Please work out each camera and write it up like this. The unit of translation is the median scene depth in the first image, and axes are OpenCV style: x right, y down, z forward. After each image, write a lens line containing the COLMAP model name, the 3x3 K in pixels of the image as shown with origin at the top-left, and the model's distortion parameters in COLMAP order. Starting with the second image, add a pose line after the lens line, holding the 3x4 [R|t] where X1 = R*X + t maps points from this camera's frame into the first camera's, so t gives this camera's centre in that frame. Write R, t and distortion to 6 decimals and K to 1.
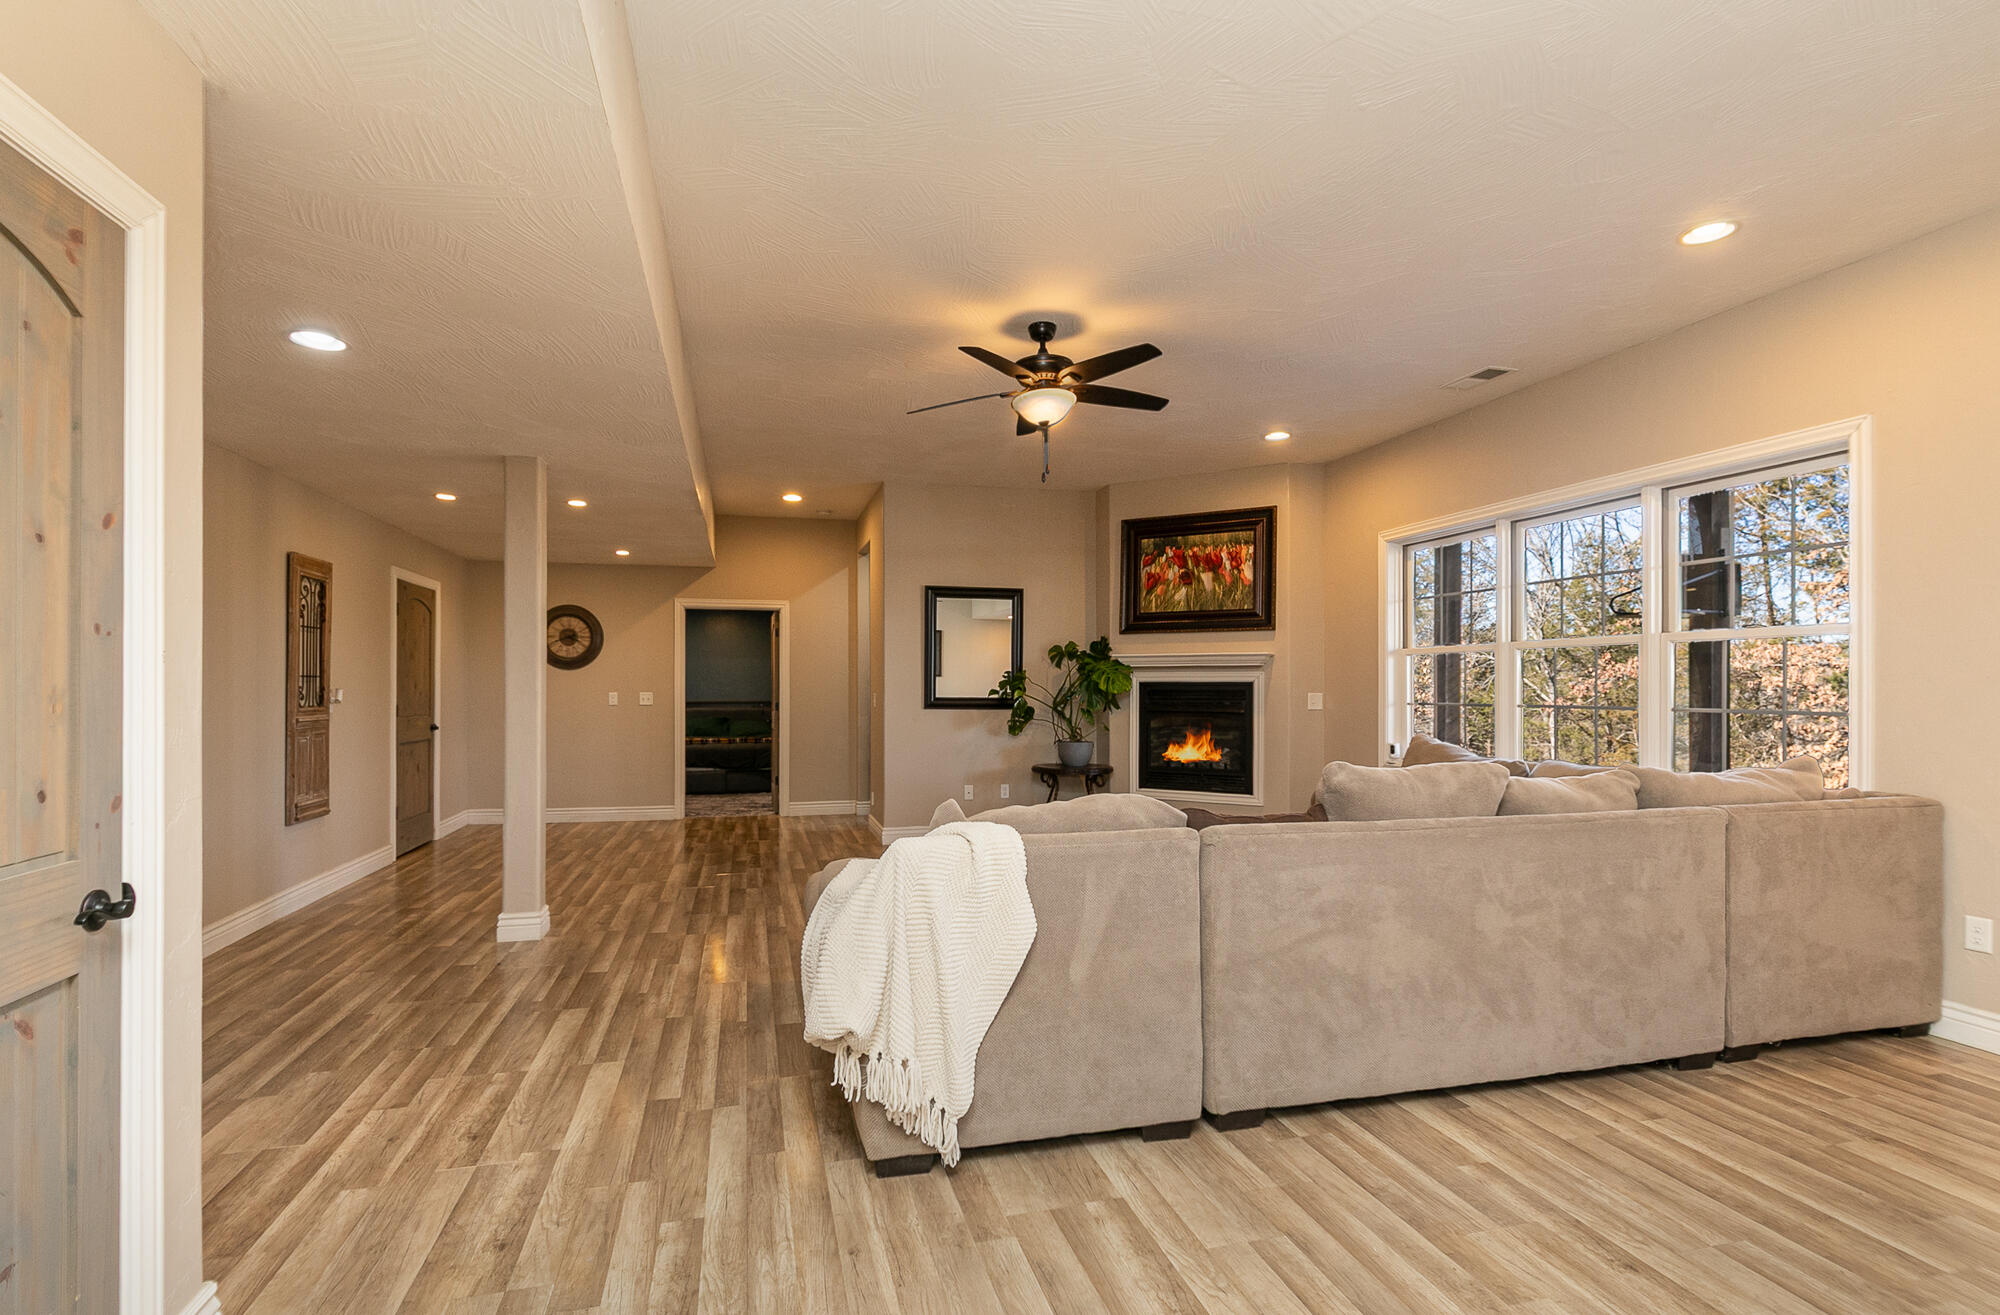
lens RADIAL K [[903.8, 0, 992.4], [0, 903.8, 687.4], [0, 0, 1]] dist [0.001491, 0.000064]
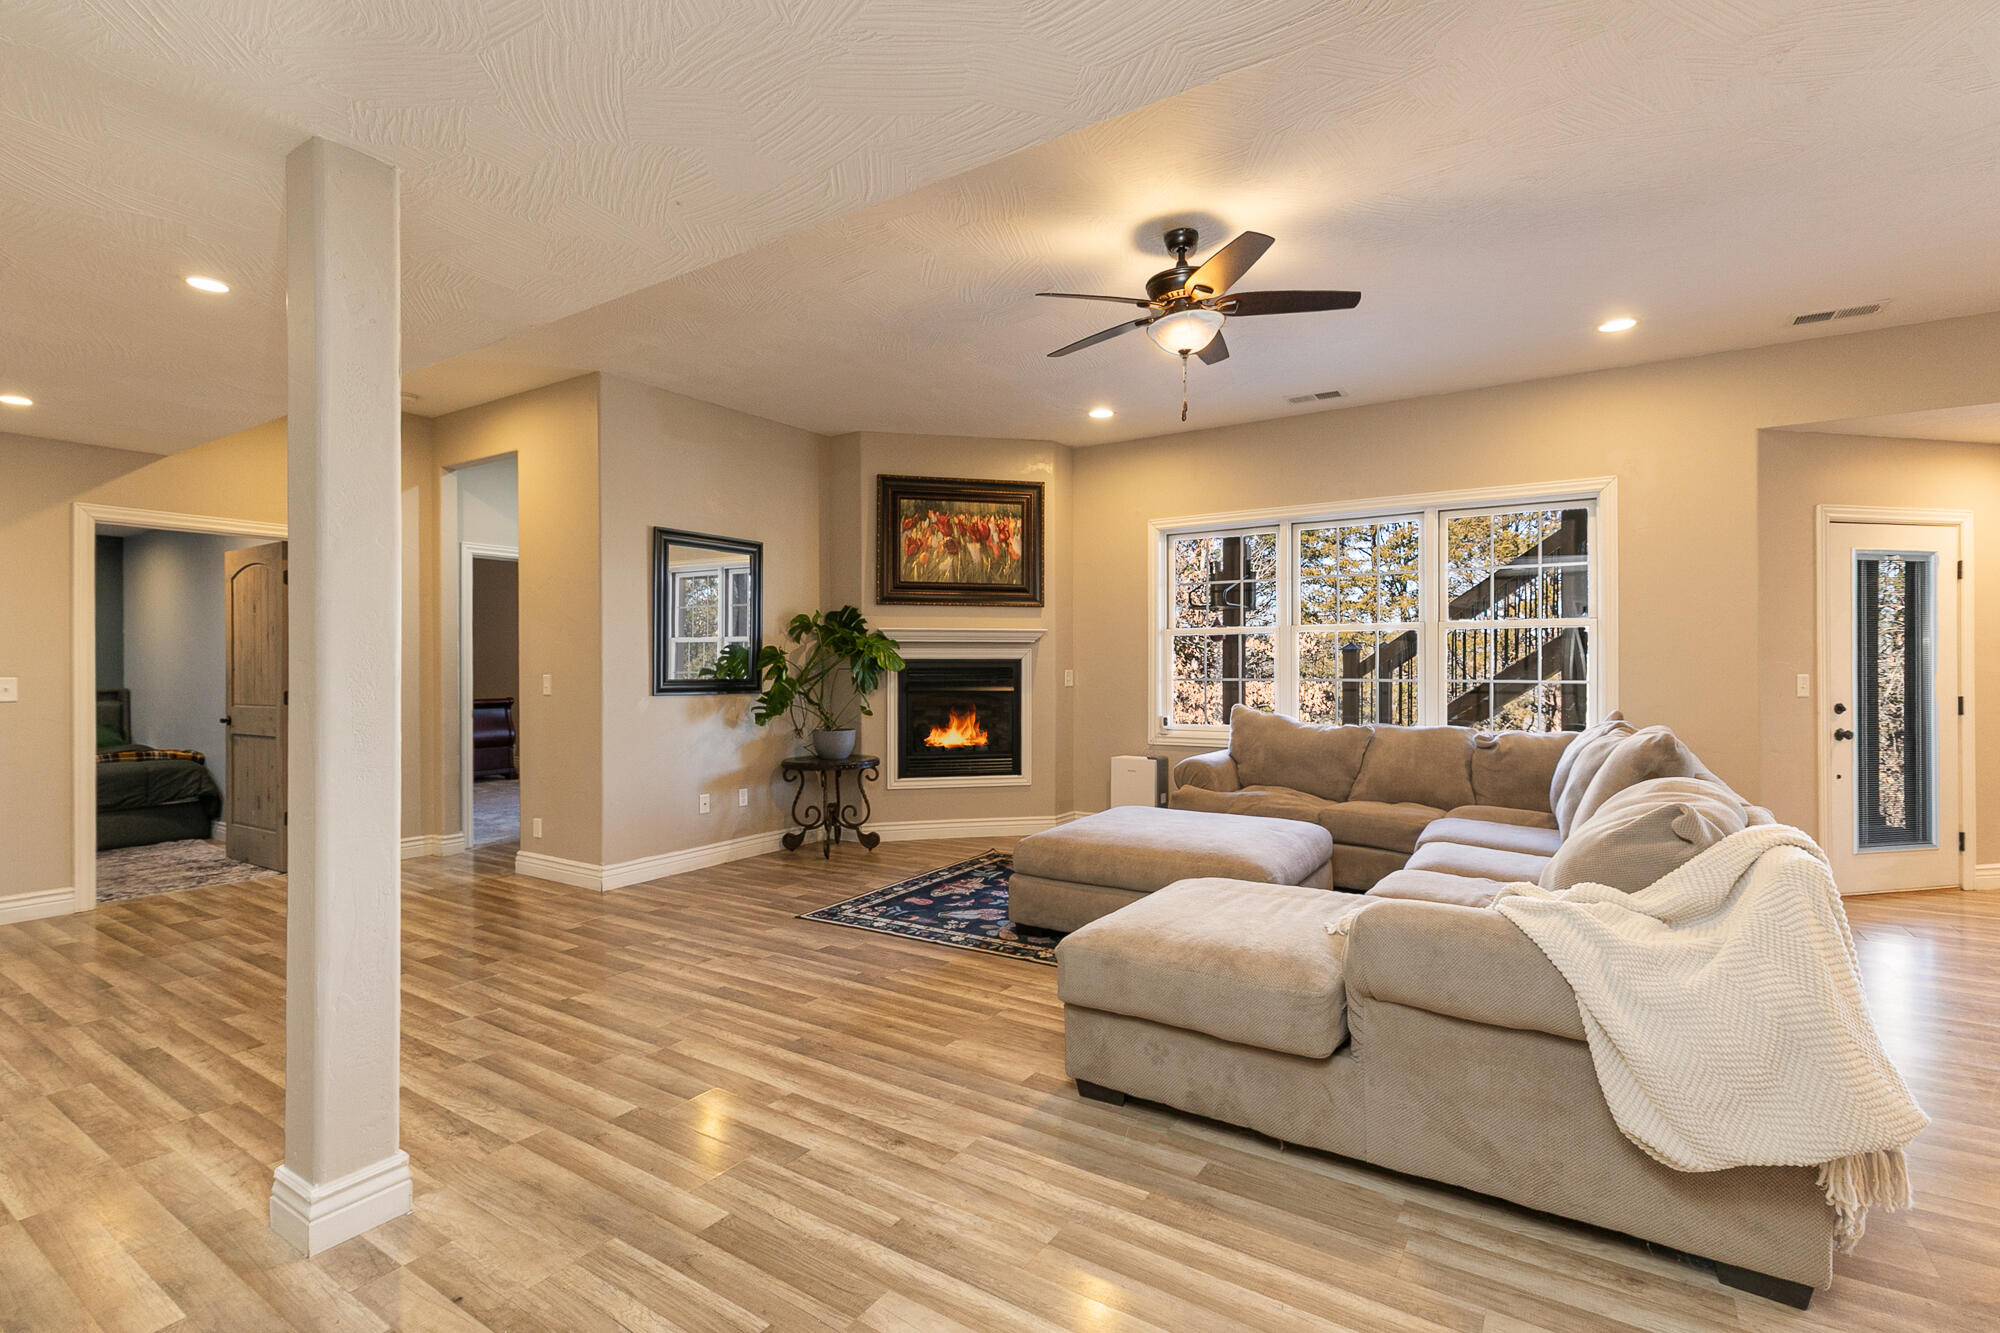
lens RADIAL K [[898.5, 0, 995.6], [0, 898.5, 659.1], [0, 0, 1]] dist [0.004650, 0.000272]
pose [[0.747272, 0.002790, 0.664512, -0.371024], [0.002920, 0.999968, -0.007483, 0.000854], [-0.664512, 0.007532, 0.747240, 0.289423]]
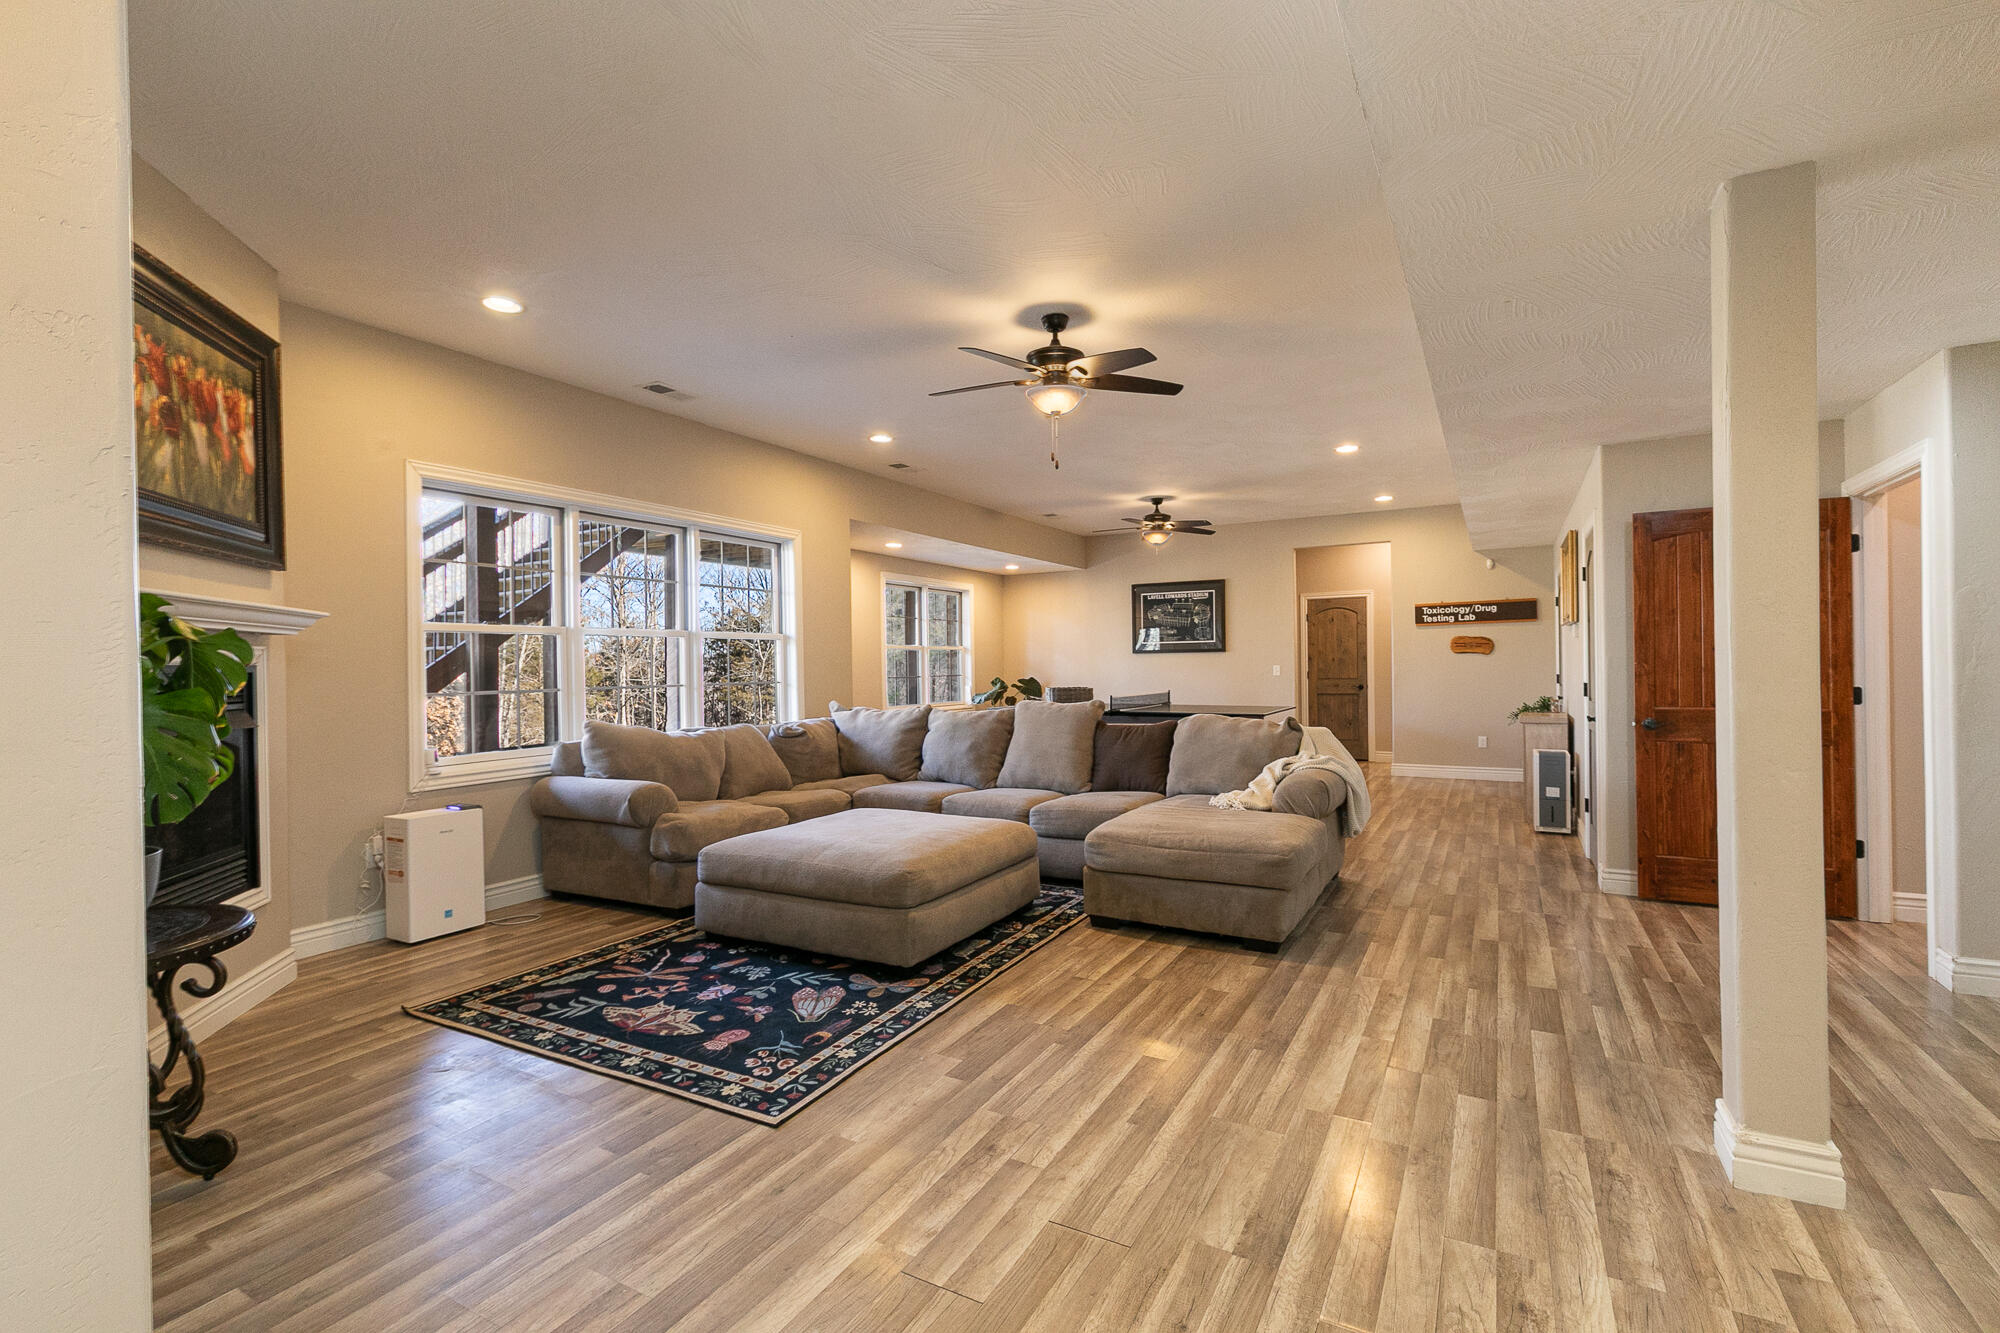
lens RADIAL K [[898.5, 0, 995.6], [0, 898.5, 659.1], [0, 0, 1]] dist [0.004650, 0.000272]
pose [[-0.710871, 0.012493, 0.703211, -0.364620], [0.014275, 0.999893, -0.003333, -0.002501], [-0.703177, 0.007669, -0.710973, 1.052681]]
